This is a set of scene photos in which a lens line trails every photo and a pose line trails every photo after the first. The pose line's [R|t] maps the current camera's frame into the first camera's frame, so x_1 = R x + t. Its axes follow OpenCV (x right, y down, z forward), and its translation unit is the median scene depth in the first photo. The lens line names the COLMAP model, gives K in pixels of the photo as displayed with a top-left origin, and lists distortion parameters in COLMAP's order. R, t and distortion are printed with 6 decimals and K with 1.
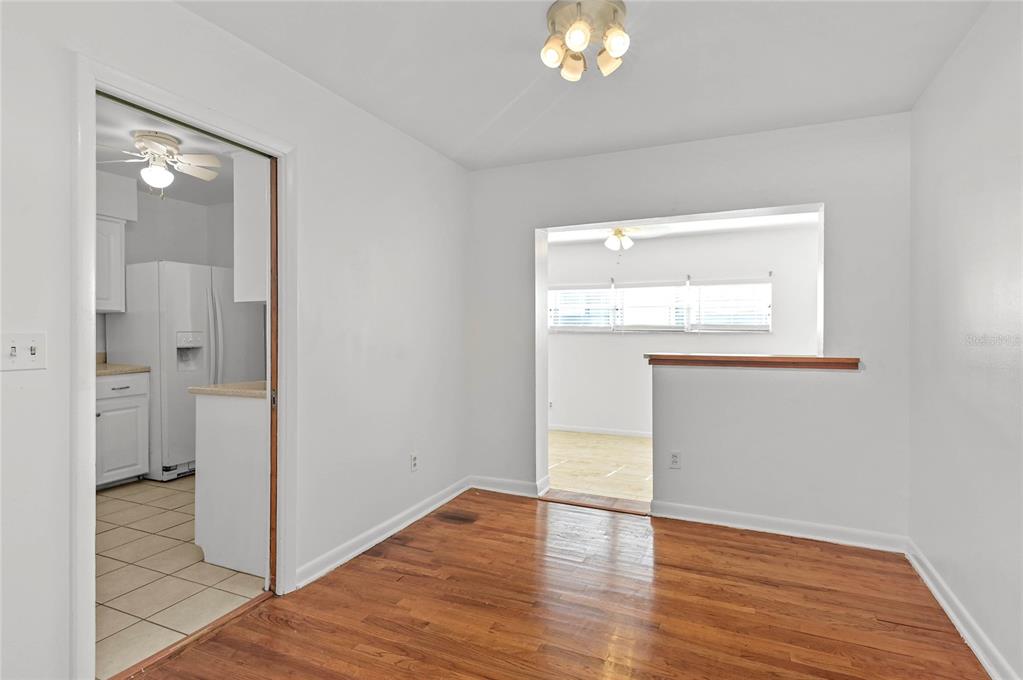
lens RADIAL K [[517.0, 0, 509.9], [0, 517.0, 334.6], [0, 0, 1]] dist [-0.001002, -0.000337]
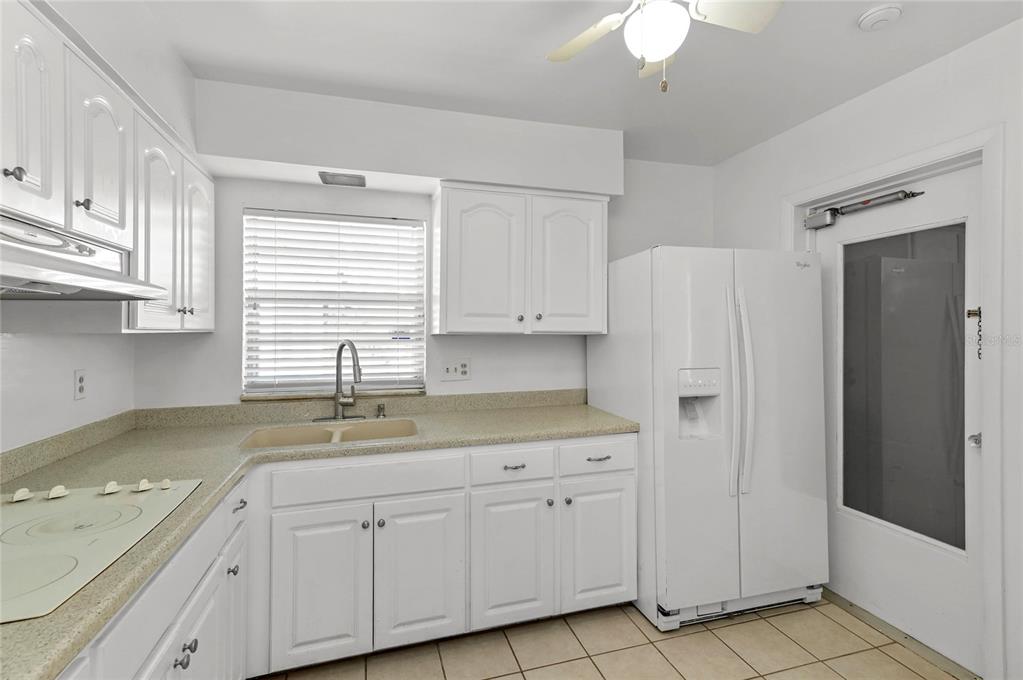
lens RADIAL K [[472.7, 0, 515.4], [0, 472.7, 333.5], [0, 0, 1]] dist [0.015358, 0.000937]
pose [[0.643273, 0.003090, -0.765630, -0.358285], [-0.001104, 0.999995, 0.003109, -0.045583], [0.765636, -0.001155, 0.643273, 0.521973]]
